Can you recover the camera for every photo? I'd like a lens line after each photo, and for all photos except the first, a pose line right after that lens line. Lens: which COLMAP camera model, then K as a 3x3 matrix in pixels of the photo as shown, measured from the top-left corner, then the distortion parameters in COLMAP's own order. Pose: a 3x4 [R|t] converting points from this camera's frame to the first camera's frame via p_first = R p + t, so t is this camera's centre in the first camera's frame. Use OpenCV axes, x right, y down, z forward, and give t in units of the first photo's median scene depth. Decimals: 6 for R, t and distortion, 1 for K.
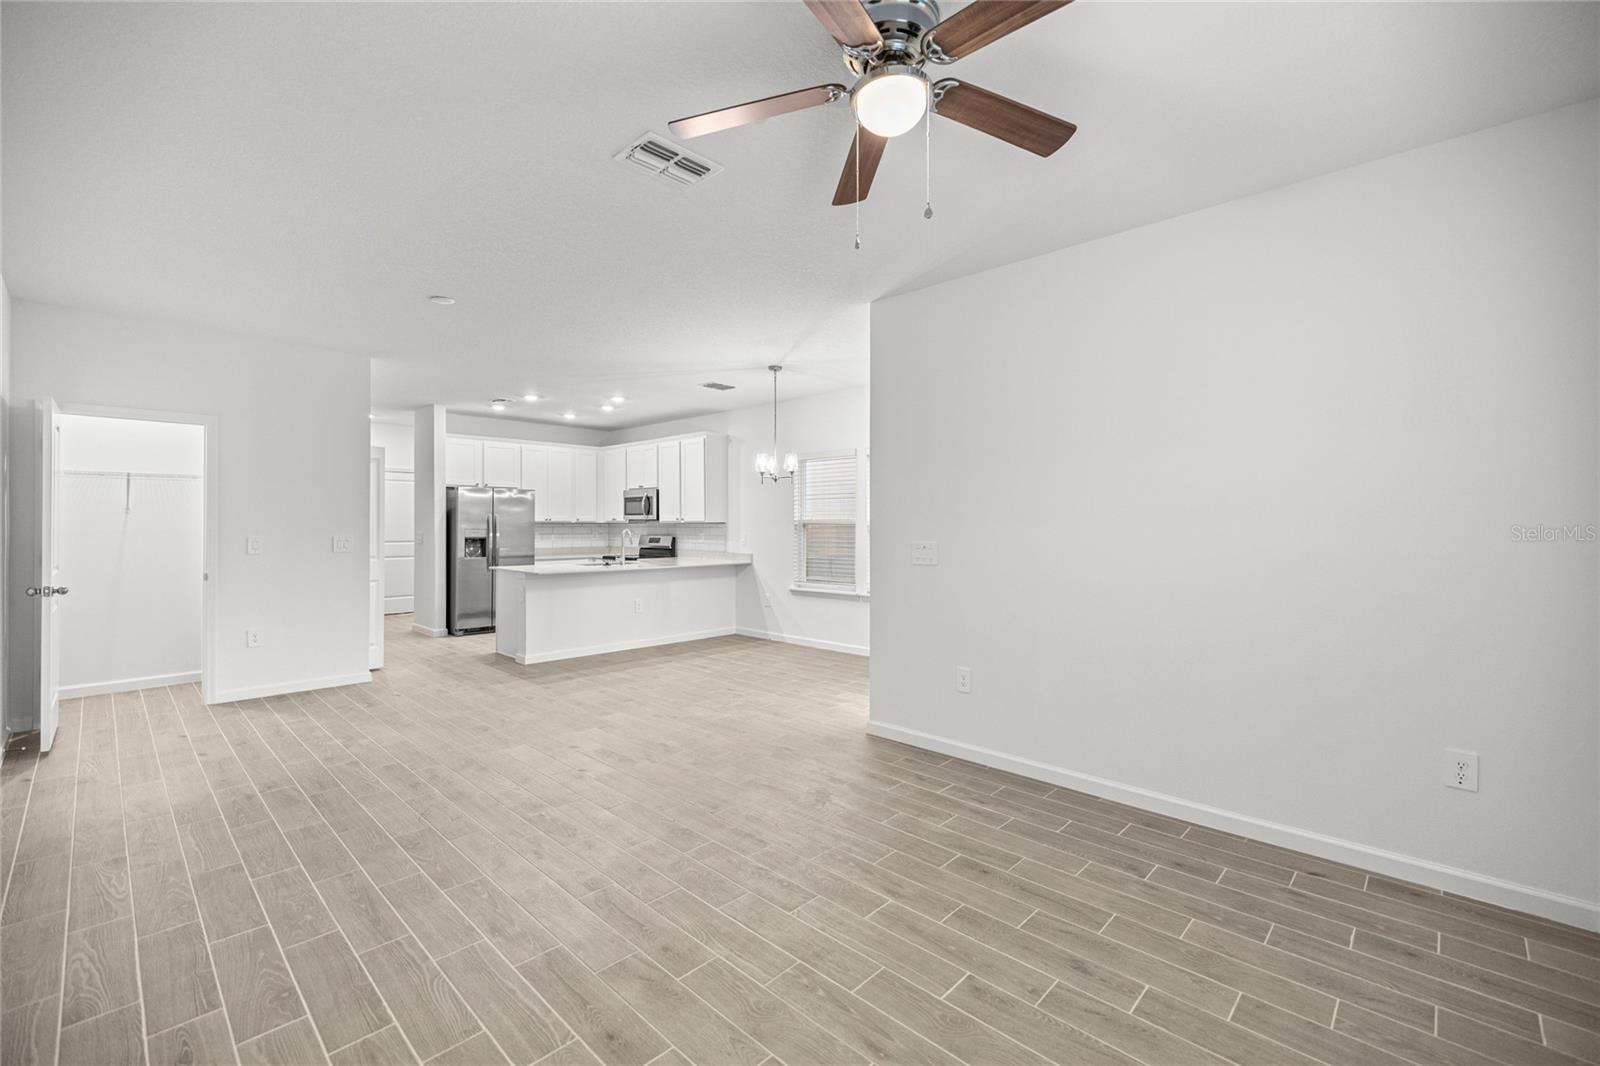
lens RADIAL K [[682.2, 0, 794.8], [0, 682.2, 528.3], [0, 0, 1]] dist [0.001981, 0.000129]
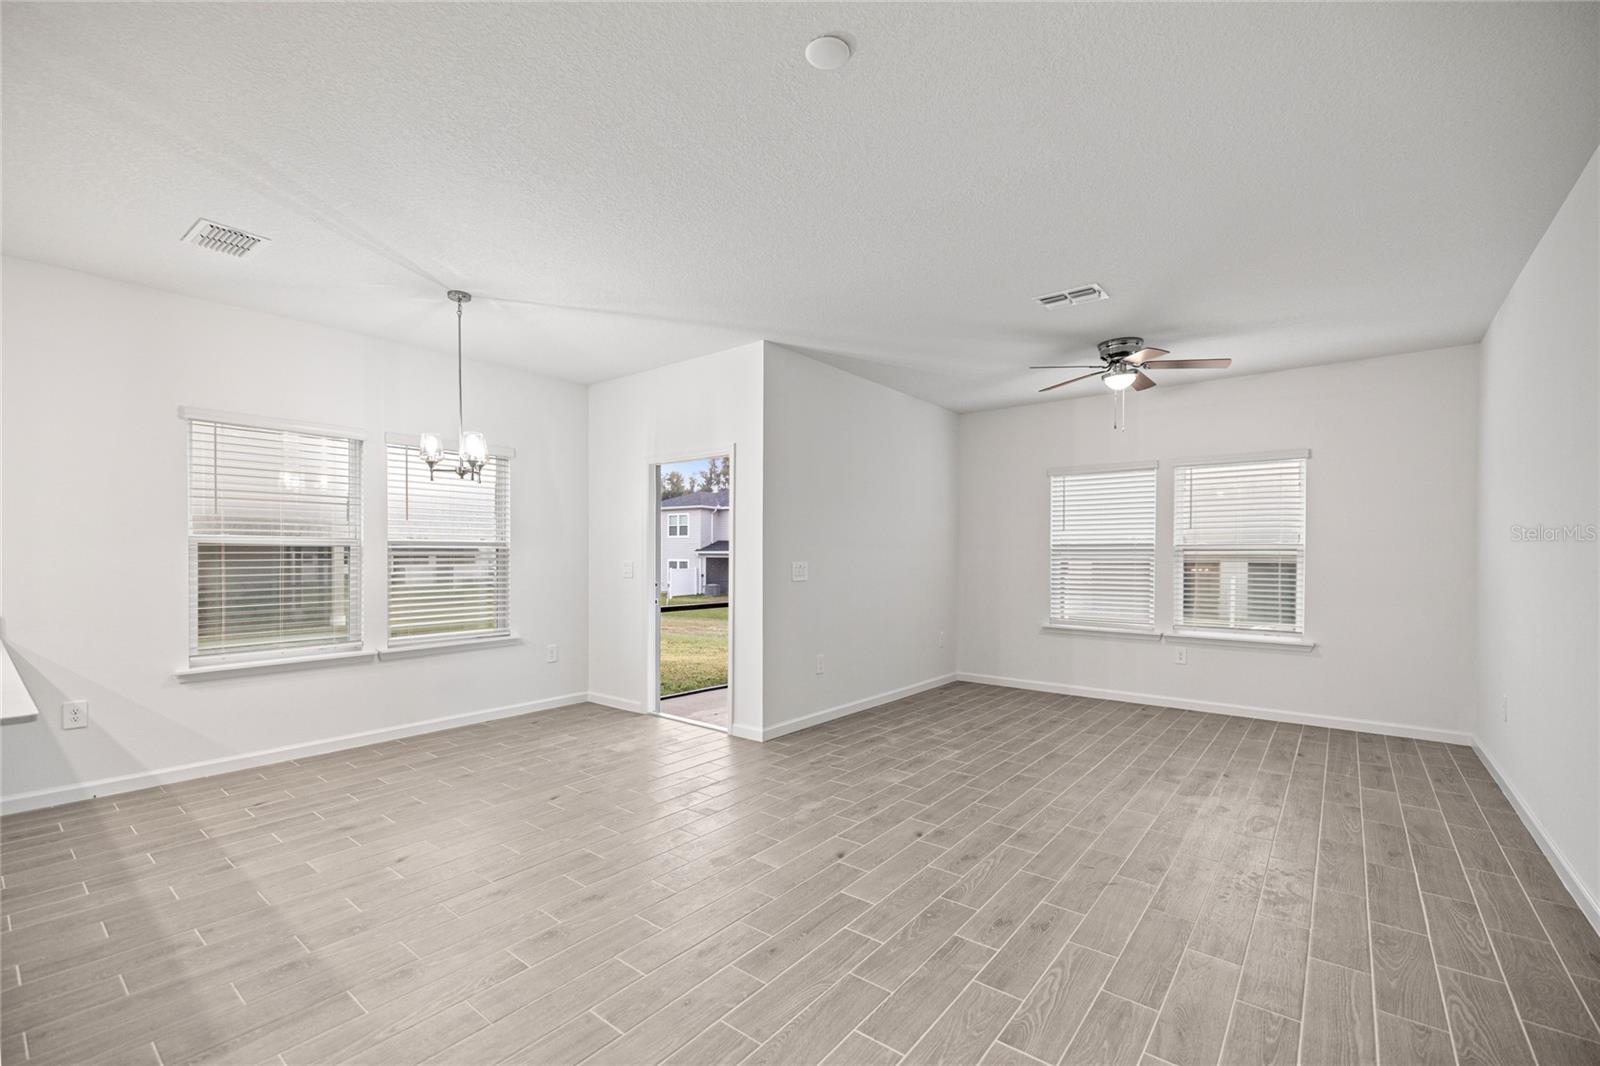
lens RADIAL K [[695.0, 0, 797.0], [0, 695.0, 566.3], [0, 0, 1]] dist [0.002898, 0.000253]
pose [[-0.105121, -0.016995, 0.994314, -1.123799], [0.003772, 0.999840, 0.017489, 0.006902], [-0.994452, 0.005589, -0.105040, 1.216645]]
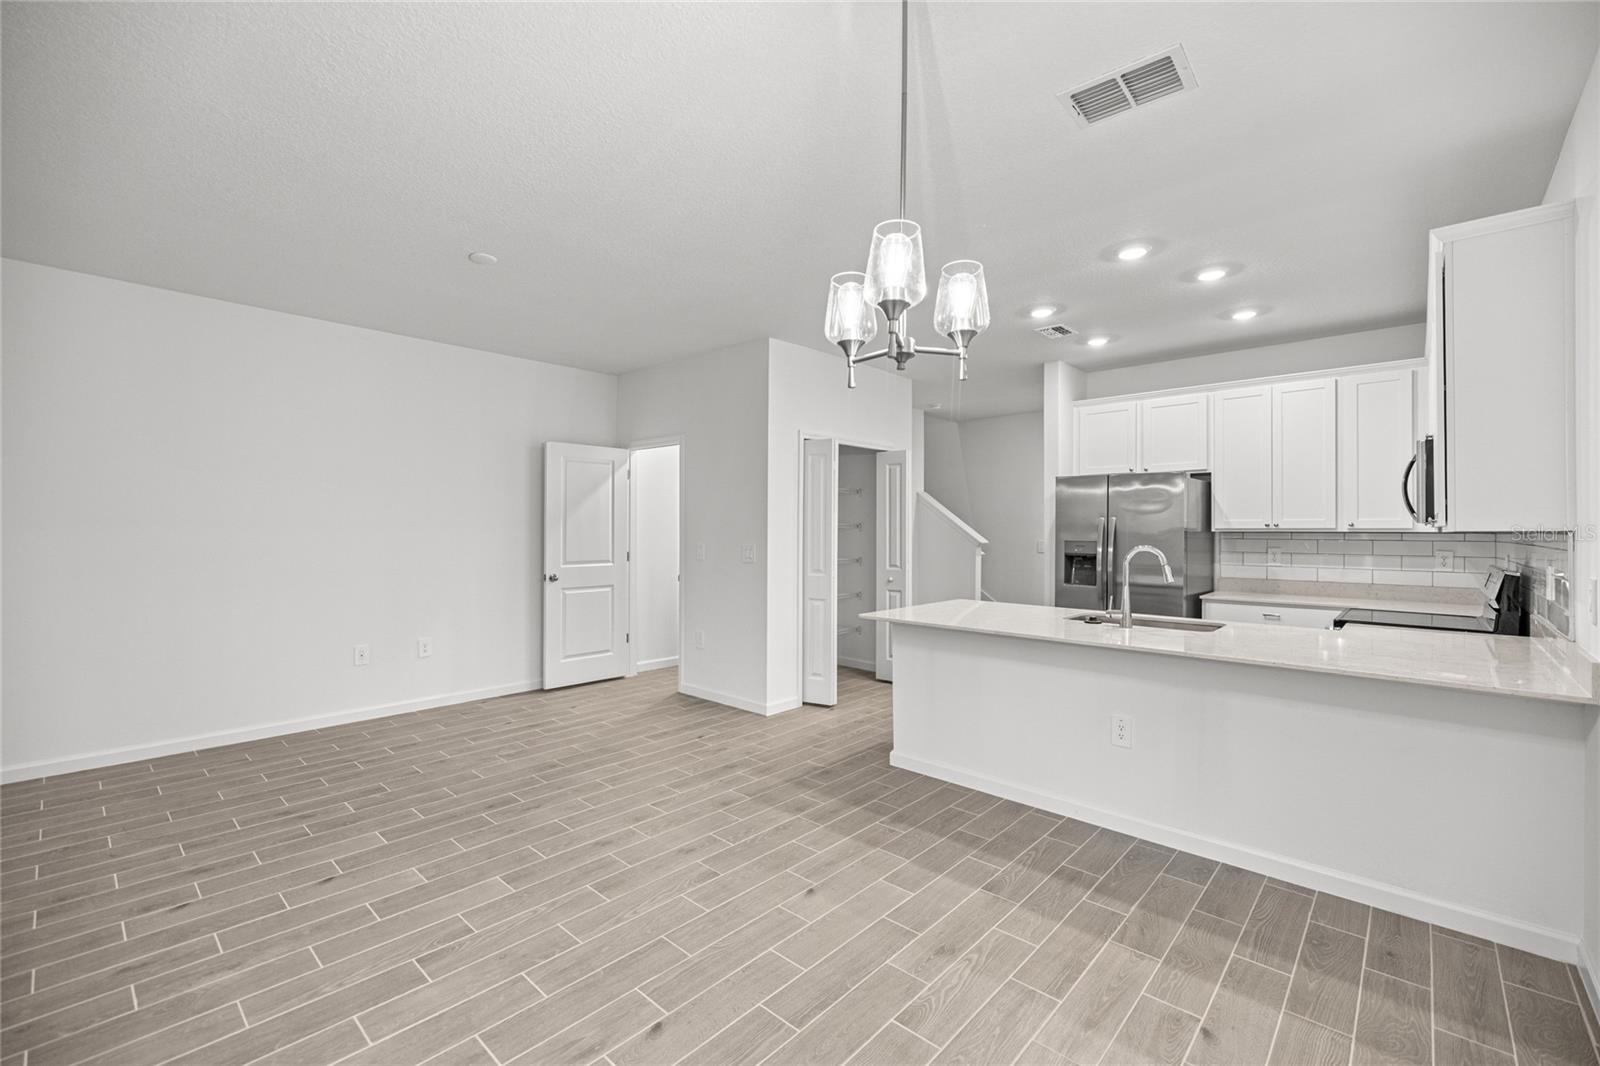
lens RADIAL K [[682.2, 0, 794.8], [0, 682.2, 528.3], [0, 0, 1]] dist [0.001981, 0.000129]
pose [[0.039229, -0.002733, -0.999227, 0.365086], [-0.011287, 0.999931, -0.003178, -0.011860], [0.999166, 0.011403, 0.039195, 1.529621]]
